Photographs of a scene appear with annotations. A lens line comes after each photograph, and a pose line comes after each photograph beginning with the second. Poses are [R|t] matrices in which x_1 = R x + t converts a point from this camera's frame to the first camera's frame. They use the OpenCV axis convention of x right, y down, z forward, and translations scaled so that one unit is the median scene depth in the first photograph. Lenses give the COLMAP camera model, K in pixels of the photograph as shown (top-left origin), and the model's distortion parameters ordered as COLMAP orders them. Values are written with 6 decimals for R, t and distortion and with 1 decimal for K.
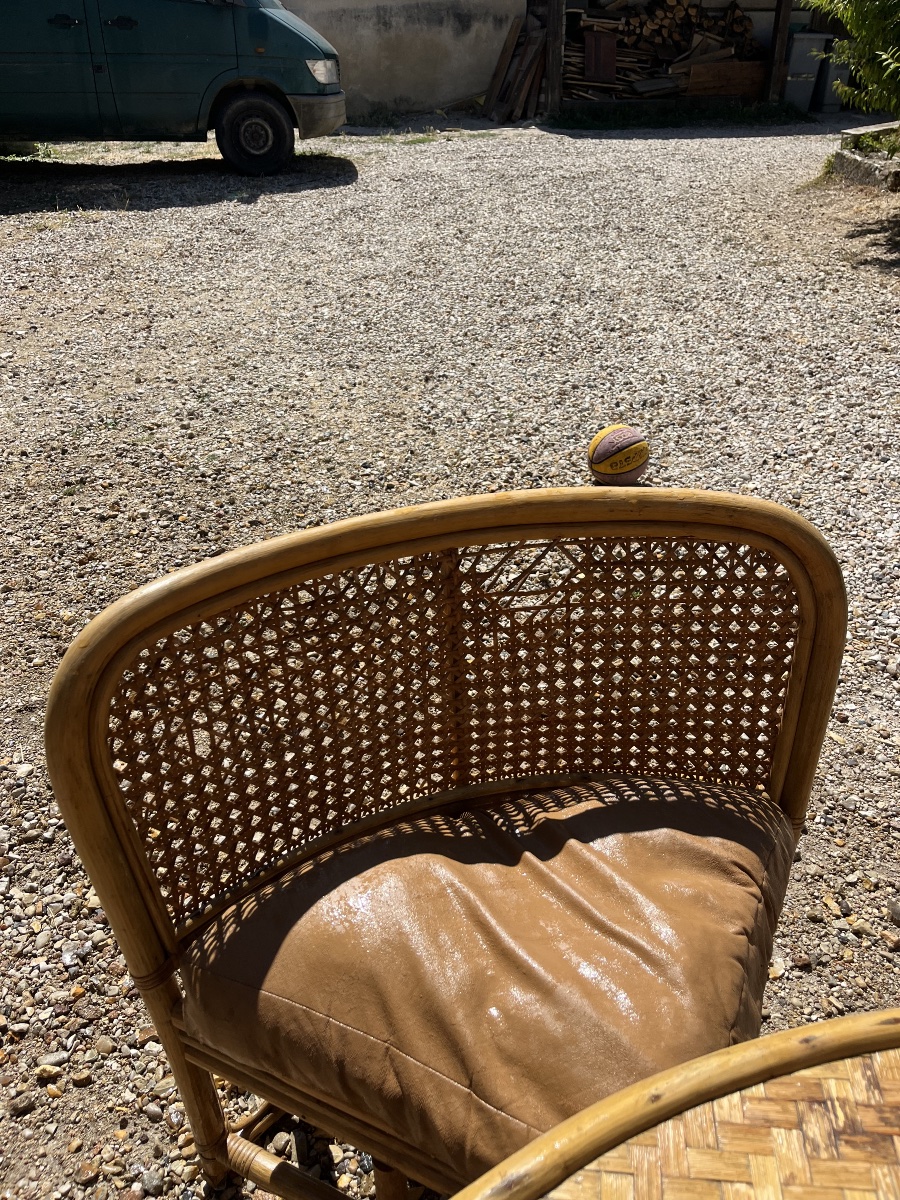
lens RADIAL K [[903.6, 0, 446.3], [0, 903.6, 596.6], [0, 0, 1]] dist [0.057108, -0.090653]
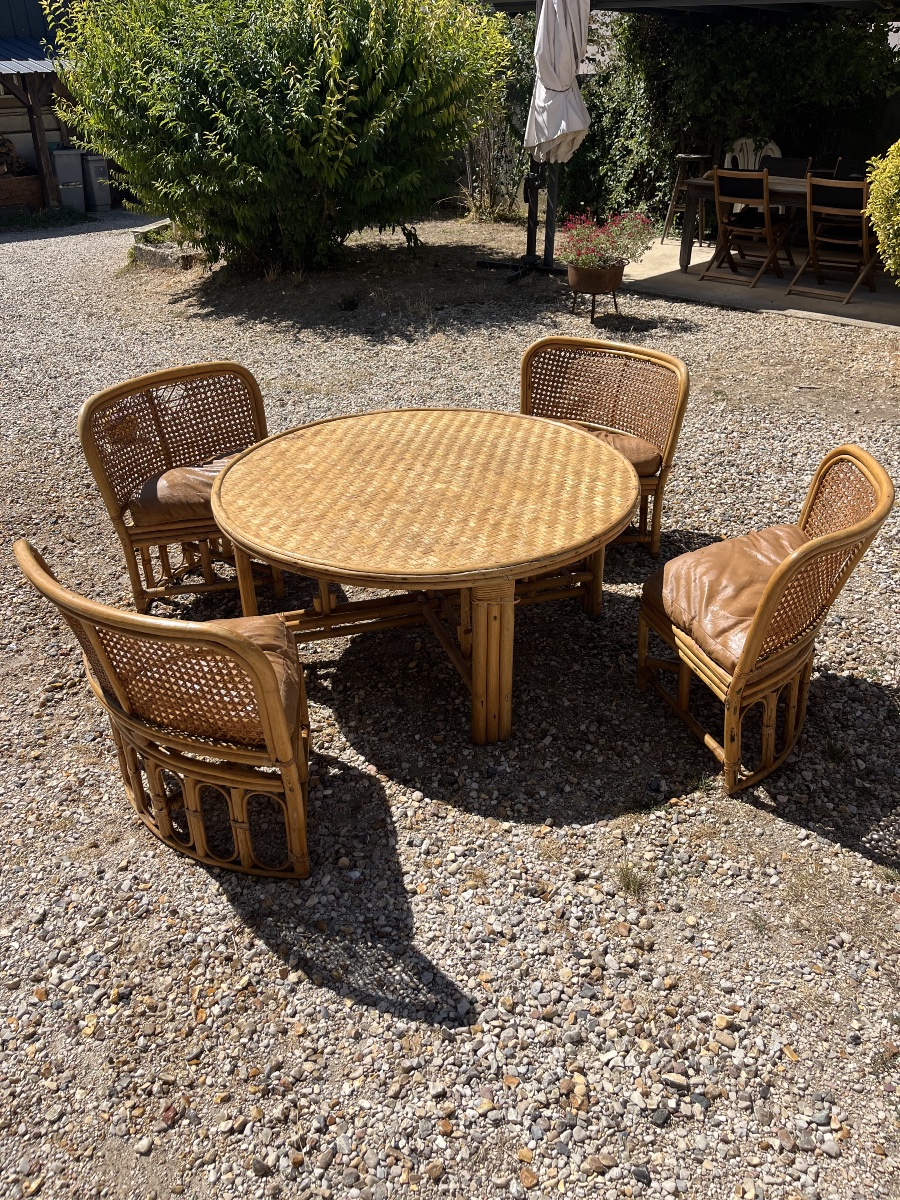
lens RADIAL K [[903.6, 0, 446.3], [0, 903.6, 596.6], [0, 0, 1]] dist [0.057108, -0.090653]
pose [[0.756385, -0.306739, 0.577749, -0.391368], [0.351390, 0.935512, 0.036645, 0.270346], [-0.551731, 0.175298, 0.815392, -0.644414]]
